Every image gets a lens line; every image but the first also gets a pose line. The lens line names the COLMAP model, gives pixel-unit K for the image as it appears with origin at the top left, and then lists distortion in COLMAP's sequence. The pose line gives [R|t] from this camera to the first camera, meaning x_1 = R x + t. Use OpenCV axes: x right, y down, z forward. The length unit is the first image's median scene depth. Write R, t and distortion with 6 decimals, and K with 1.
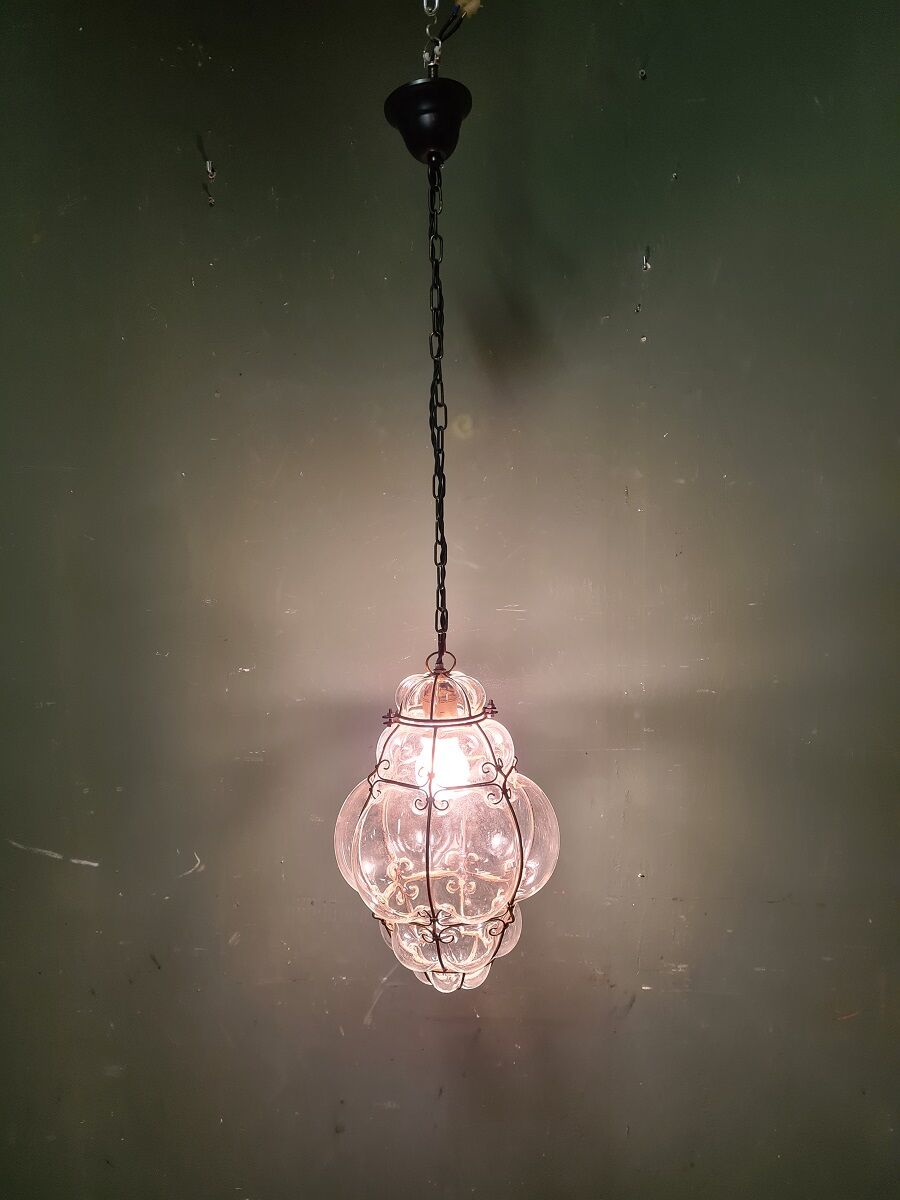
lens RADIAL K [[977.1, 0, 440.0], [0, 977.1, 605.7], [0, 0, 1]] dist [0.006770, -0.042440]
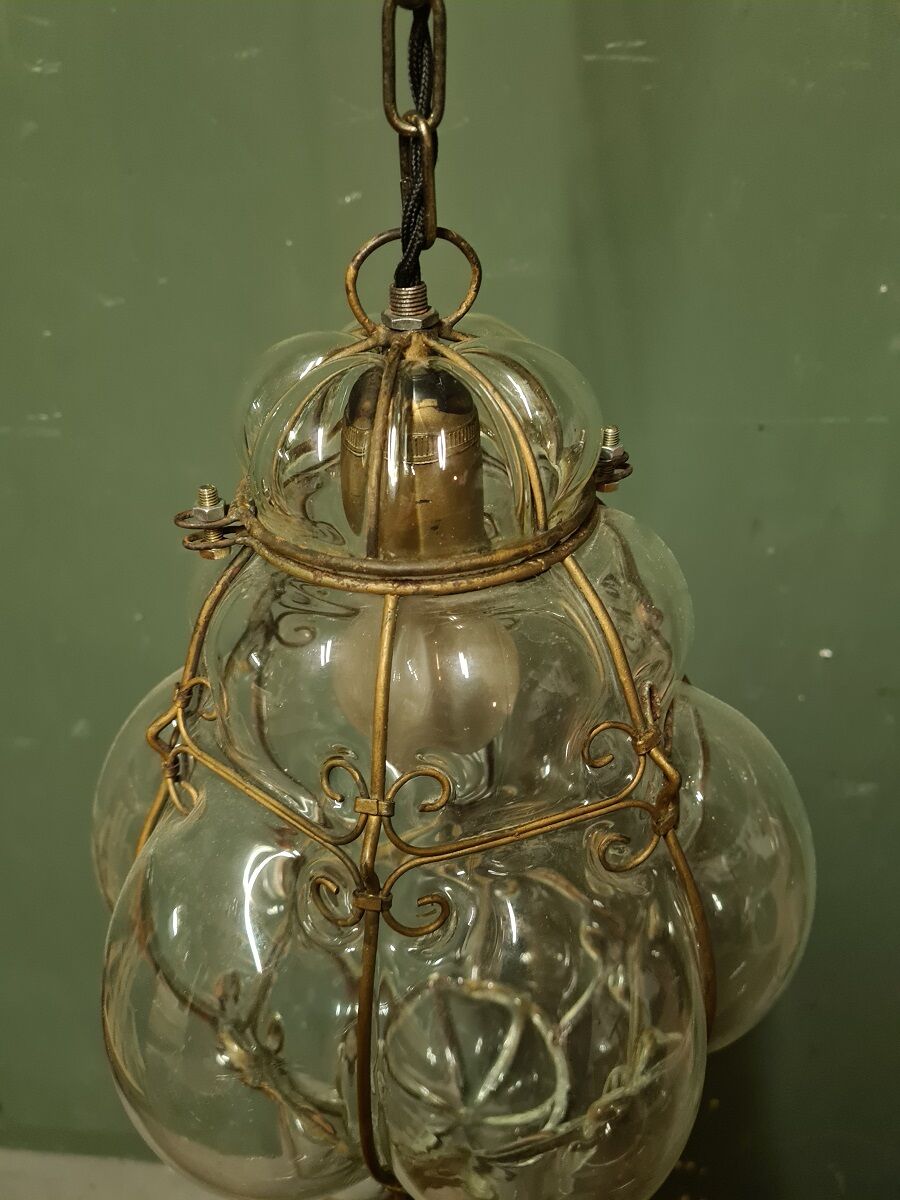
lens RADIAL K [[906.8, 0, 450.0], [0, 906.8, 600.0], [0, 0, 1]] dist [-0.002522, -0.005030]
pose [[0.999994, -0.000855, 0.003302, 0.007588], [-0.000891, 0.868898, 0.494990, 0.016010], [-0.003292, -0.494990, 0.868892, 0.758971]]
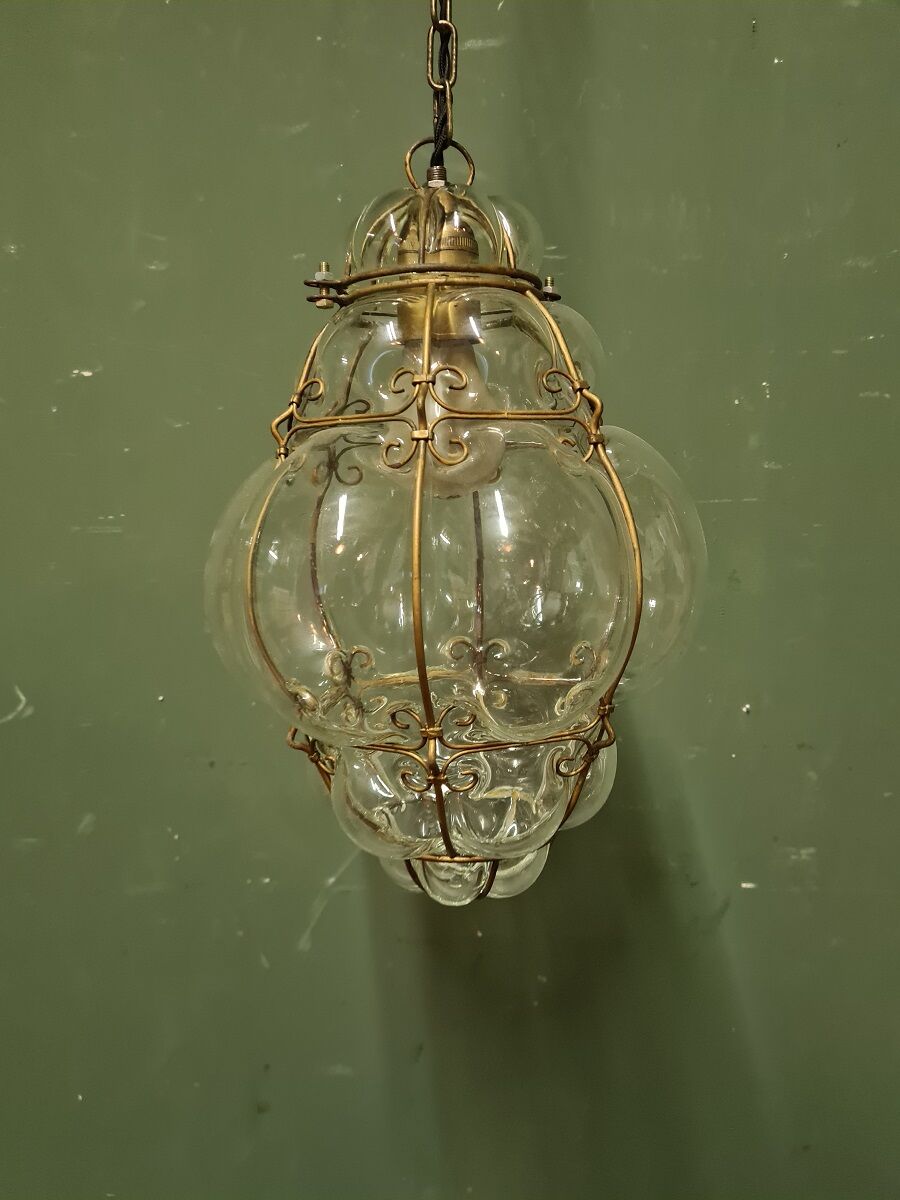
lens RADIAL K [[926.9, 0, 443.1], [0, 926.9, 647.3], [0, 0, 1]] dist [0.000213, -0.000370]
pose [[0.998562, -0.004628, 0.053403, -0.020606], [-0.001601, 0.993247, 0.116010, 0.214290], [-0.053579, -0.115929, 0.991811, 0.551665]]
